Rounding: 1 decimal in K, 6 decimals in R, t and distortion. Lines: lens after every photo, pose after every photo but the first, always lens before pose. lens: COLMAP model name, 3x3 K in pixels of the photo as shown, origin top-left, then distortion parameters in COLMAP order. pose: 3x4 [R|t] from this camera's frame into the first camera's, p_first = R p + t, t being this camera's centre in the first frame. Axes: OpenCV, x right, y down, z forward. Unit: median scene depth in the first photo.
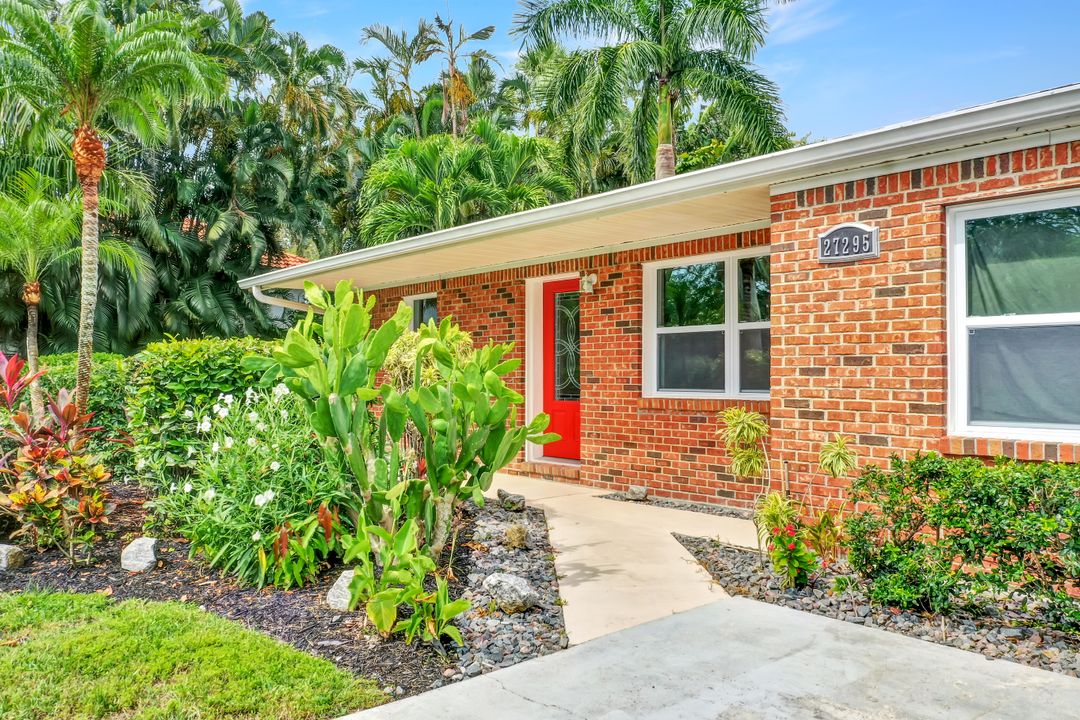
lens RADIAL K [[852.6, 0, 540.0], [0, 852.6, 360.0], [0, 0, 1]] dist [-0.019902, -0.001086]
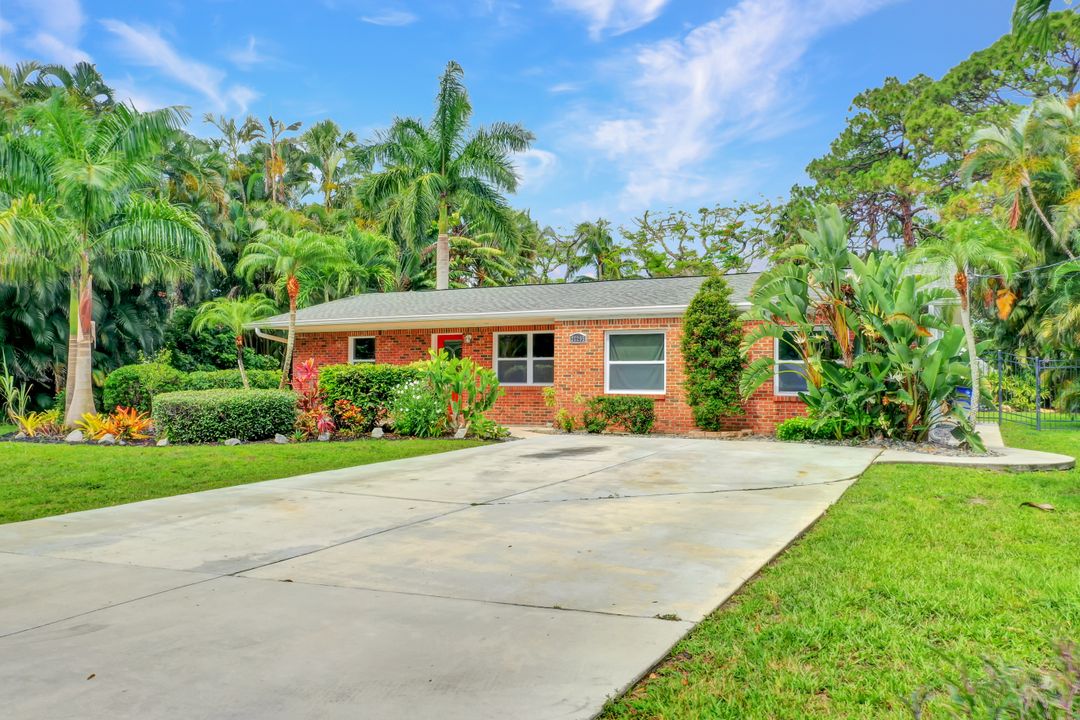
lens RADIAL K [[852.6, 0, 540.0], [0, 852.6, 360.0], [0, 0, 1]] dist [-0.019902, -0.001086]
pose [[0.928967, 0.008054, 0.370074, -0.710044], [-0.006875, 0.999966, -0.004506, -0.022913], [-0.370098, 0.001642, 0.928991, -1.442208]]
